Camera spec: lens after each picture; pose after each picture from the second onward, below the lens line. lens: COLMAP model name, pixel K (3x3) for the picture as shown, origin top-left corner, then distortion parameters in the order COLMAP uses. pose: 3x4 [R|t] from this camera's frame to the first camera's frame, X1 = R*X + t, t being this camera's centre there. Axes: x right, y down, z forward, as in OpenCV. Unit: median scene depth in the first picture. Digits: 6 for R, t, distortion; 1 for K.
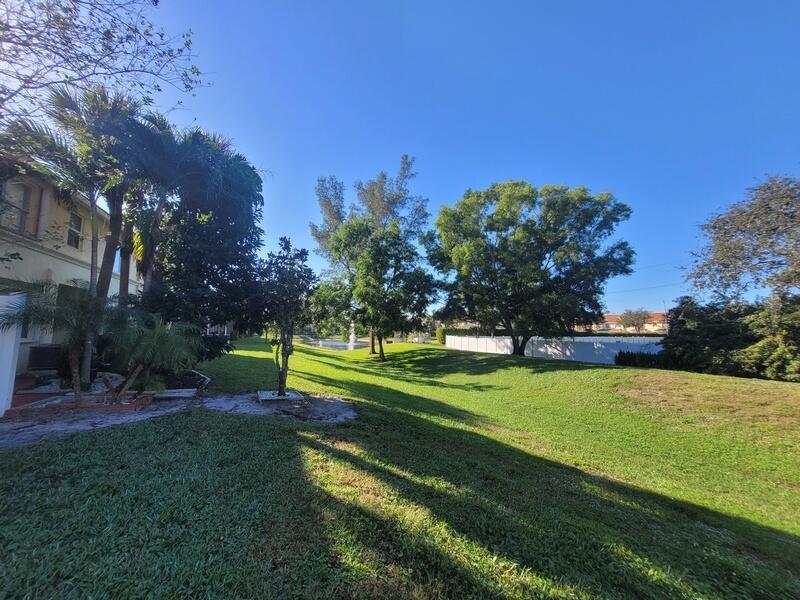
lens RADIAL K [[320.0, 0, 400.0], [0, 320.0, 300.0], [0, 0, 1]] dist [-0.000352, 0.003982]
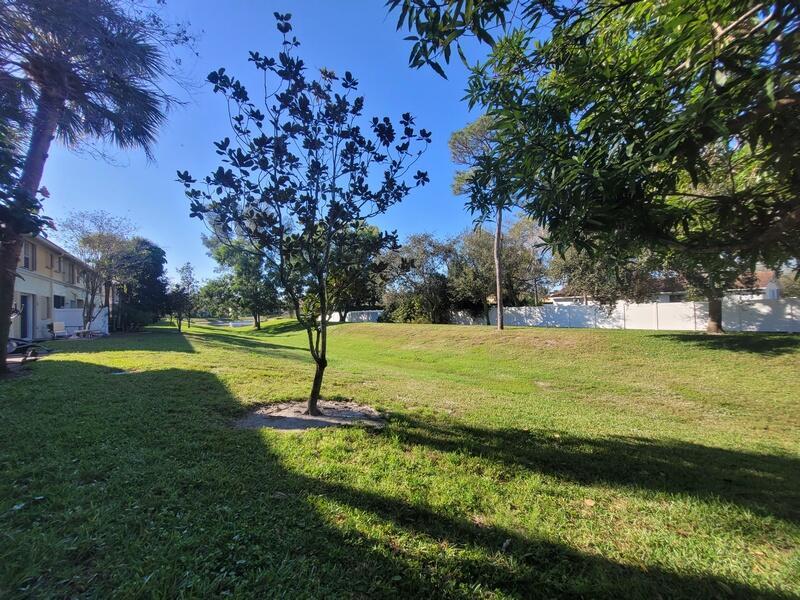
lens RADIAL K [[320.0, 0, 400.0], [0, 320.0, 300.0], [0, 0, 1]] dist [-0.000352, 0.003982]
pose [[0.972600, -0.029280, 0.230634, 0.284621], [0.012713, 0.997251, 0.072993, -0.066191], [-0.232138, -0.068061, 0.970299, -0.705428]]
